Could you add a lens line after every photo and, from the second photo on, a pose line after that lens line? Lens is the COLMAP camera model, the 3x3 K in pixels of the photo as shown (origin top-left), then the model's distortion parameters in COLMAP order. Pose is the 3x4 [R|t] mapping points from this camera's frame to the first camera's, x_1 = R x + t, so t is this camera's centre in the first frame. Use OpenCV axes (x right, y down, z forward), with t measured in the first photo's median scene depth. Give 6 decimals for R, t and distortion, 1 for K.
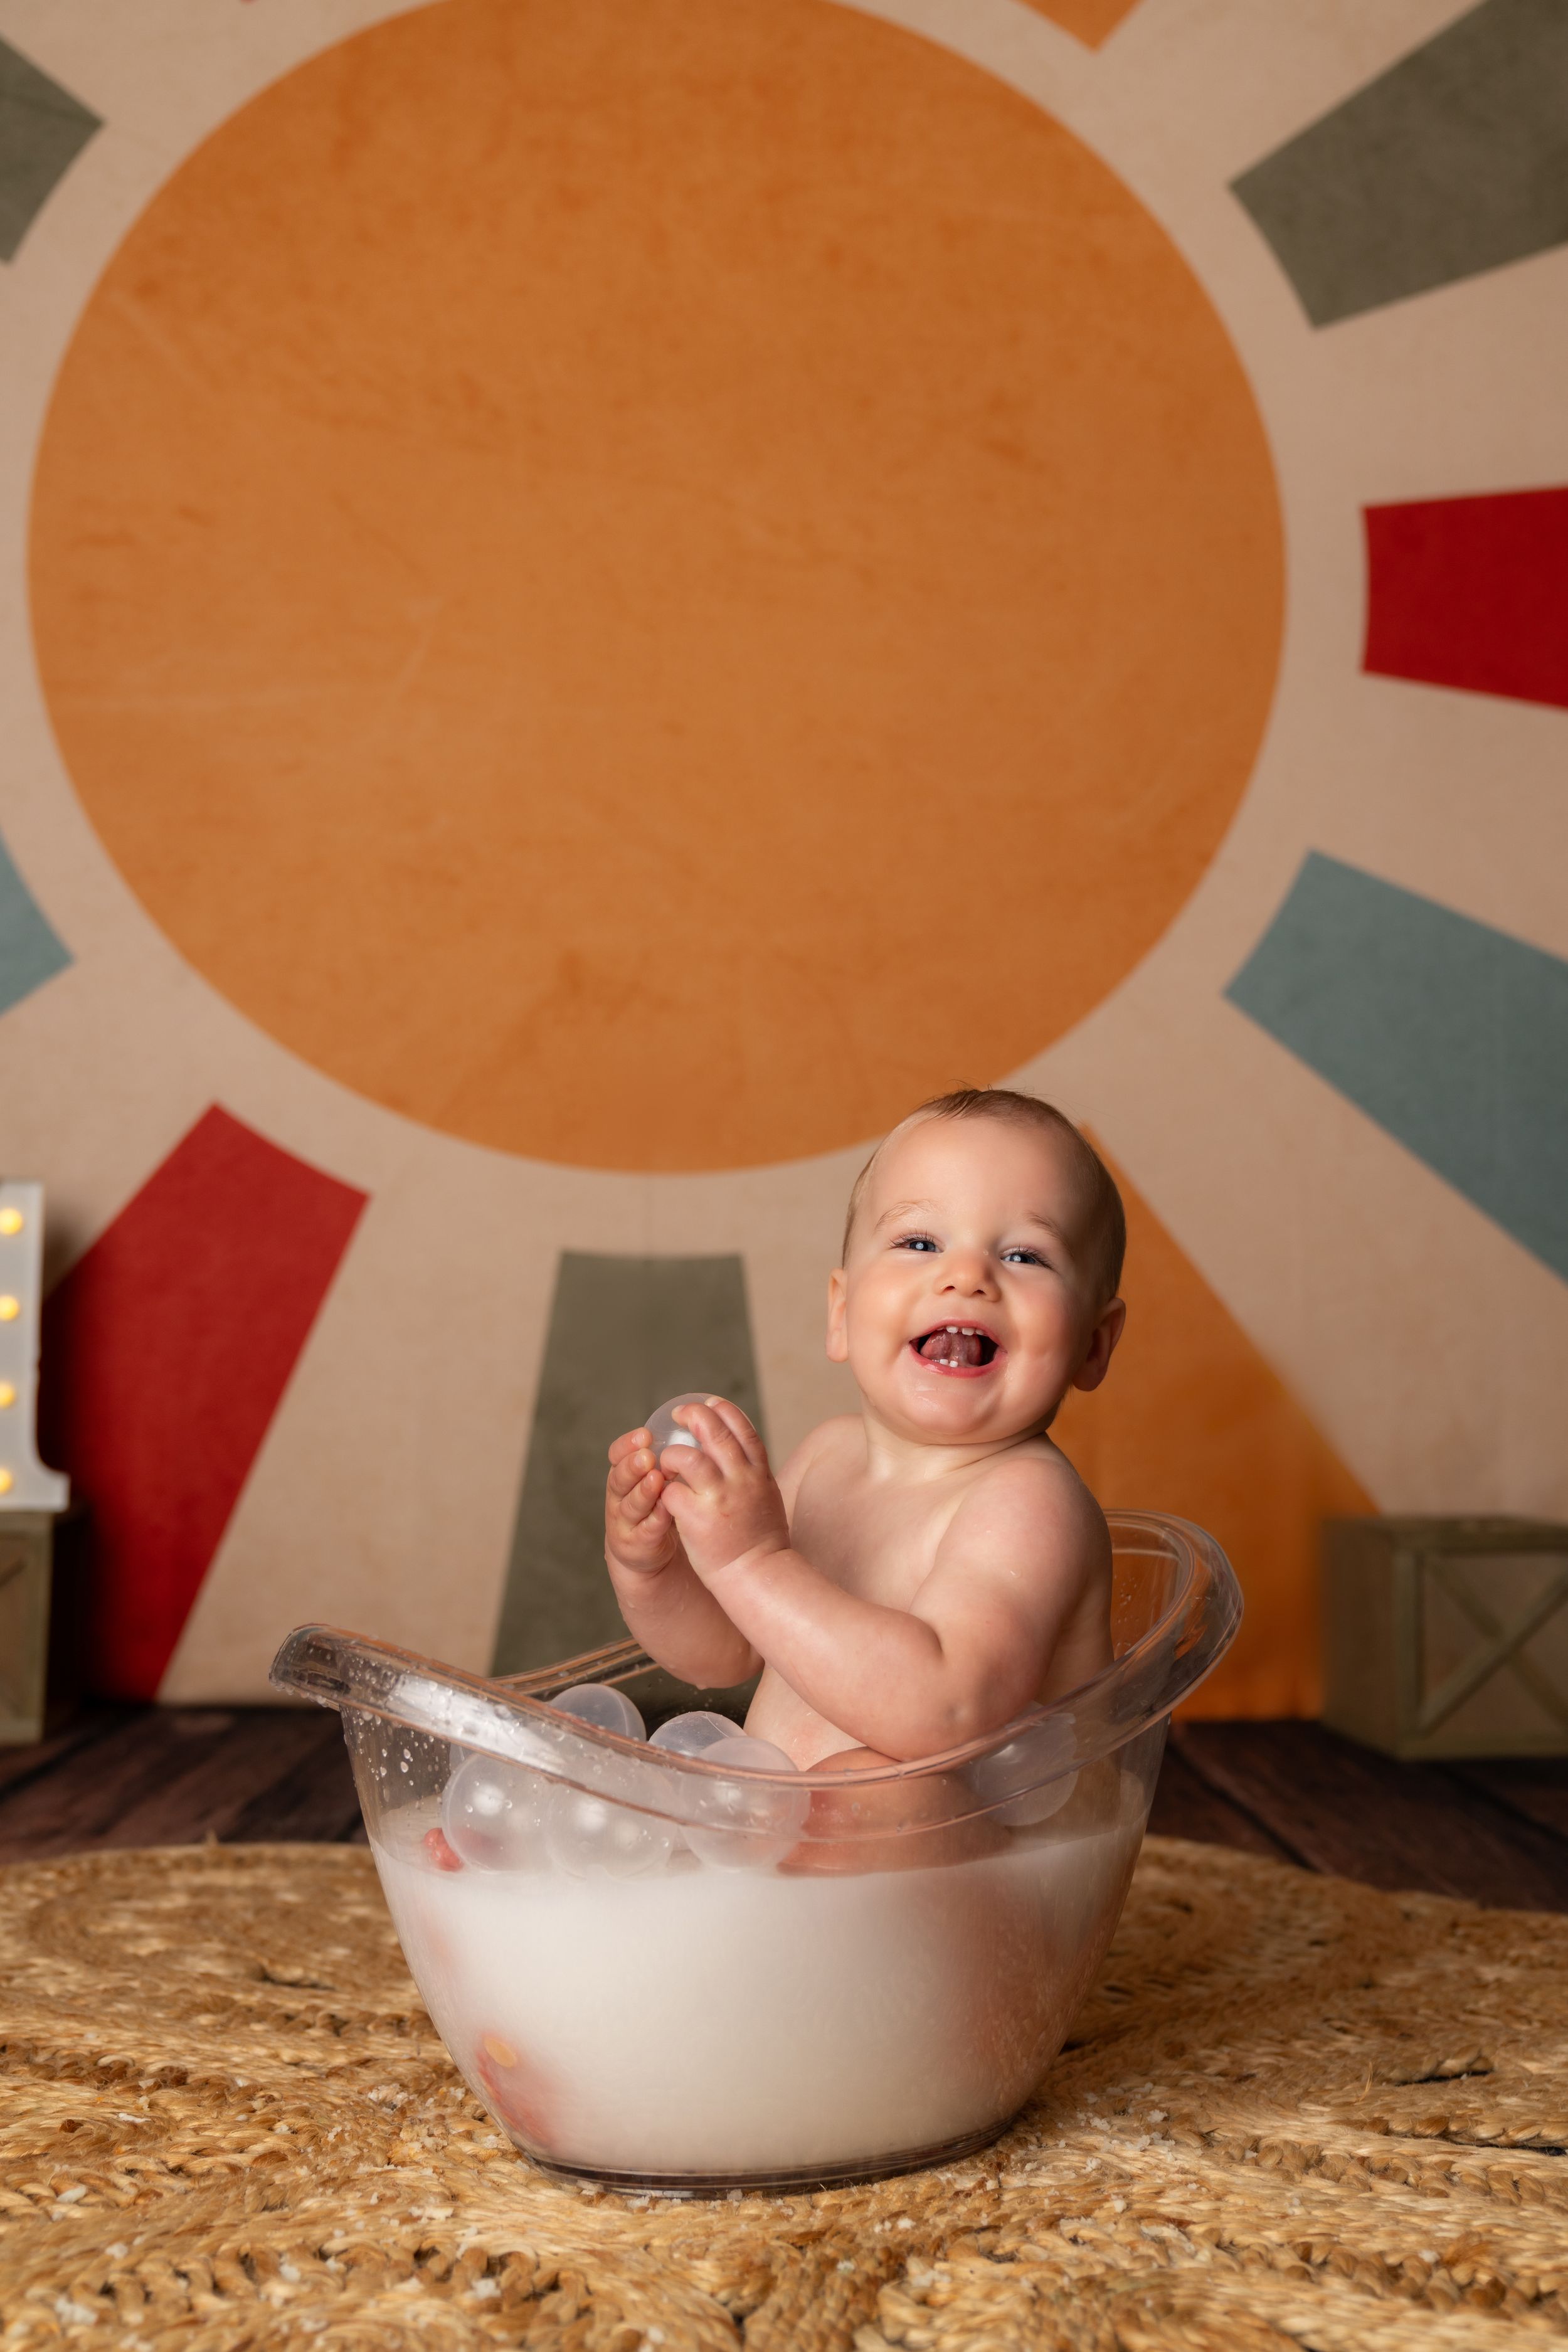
lens RADIAL K [[2568.9, 0, 784.0], [0, 2568.9, 1176.0], [0, 0, 1]] dist [0.003585, 0.004813]
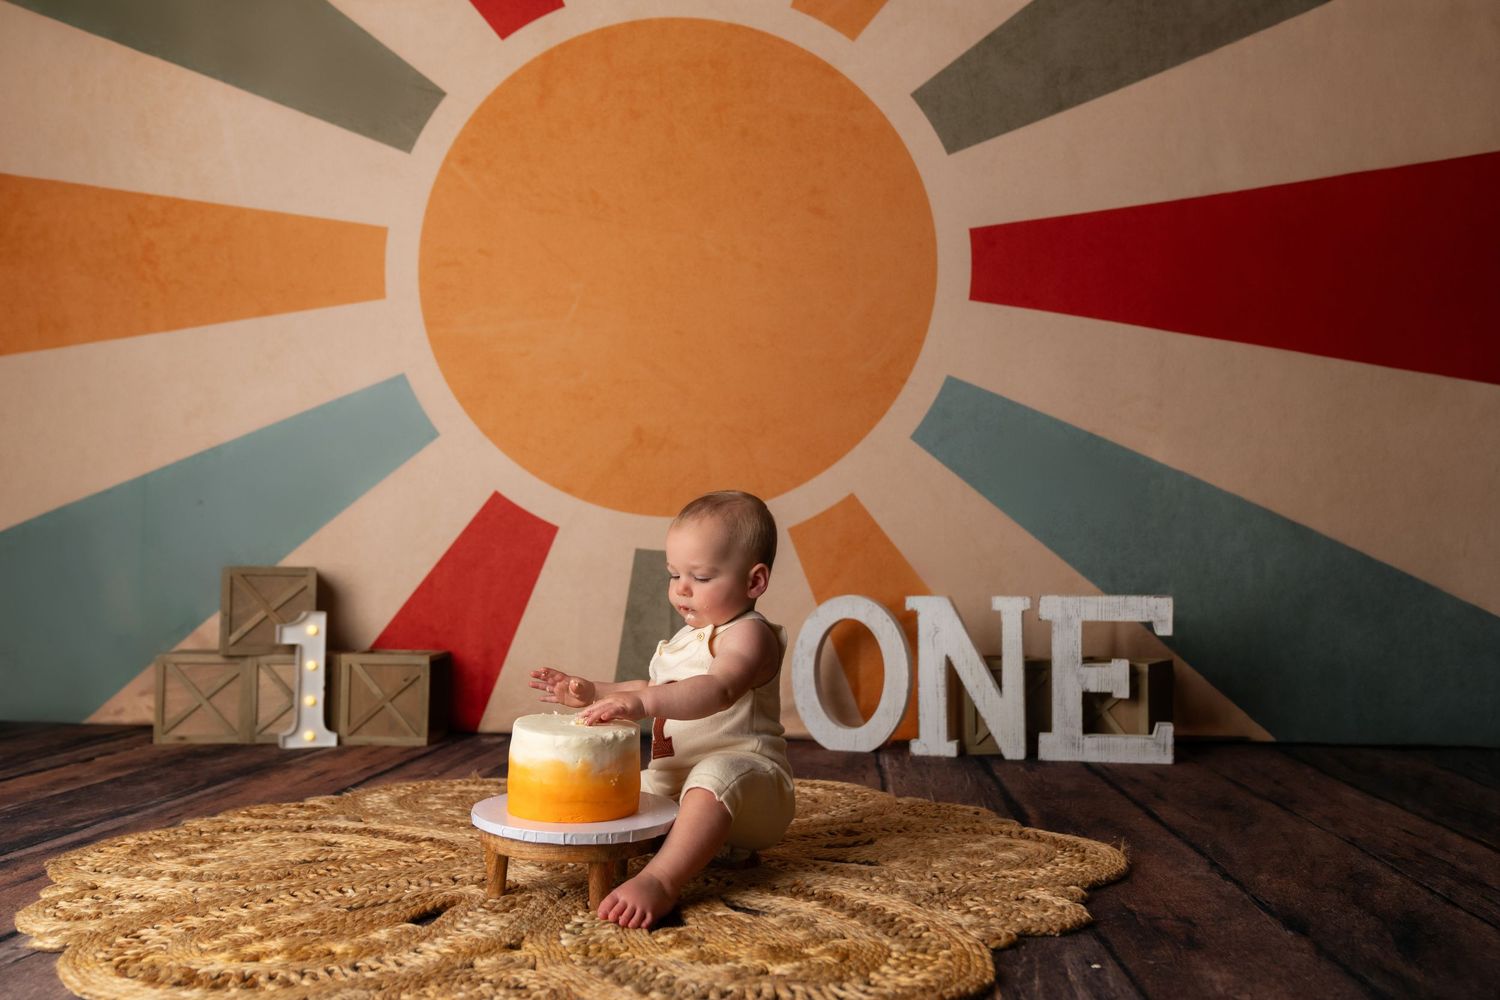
lens RADIAL K [[1340.2, 0, 750.0], [0, 1340.2, 500.0], [0, 0, 1]] dist [-0.008724, -0.001794]
pose [[0.995188, -0.015664, -0.096724, 0.145781], [0.017069, 0.999760, 0.013721, -0.033125], [0.096485, -0.015306, 0.995217, -0.260682]]
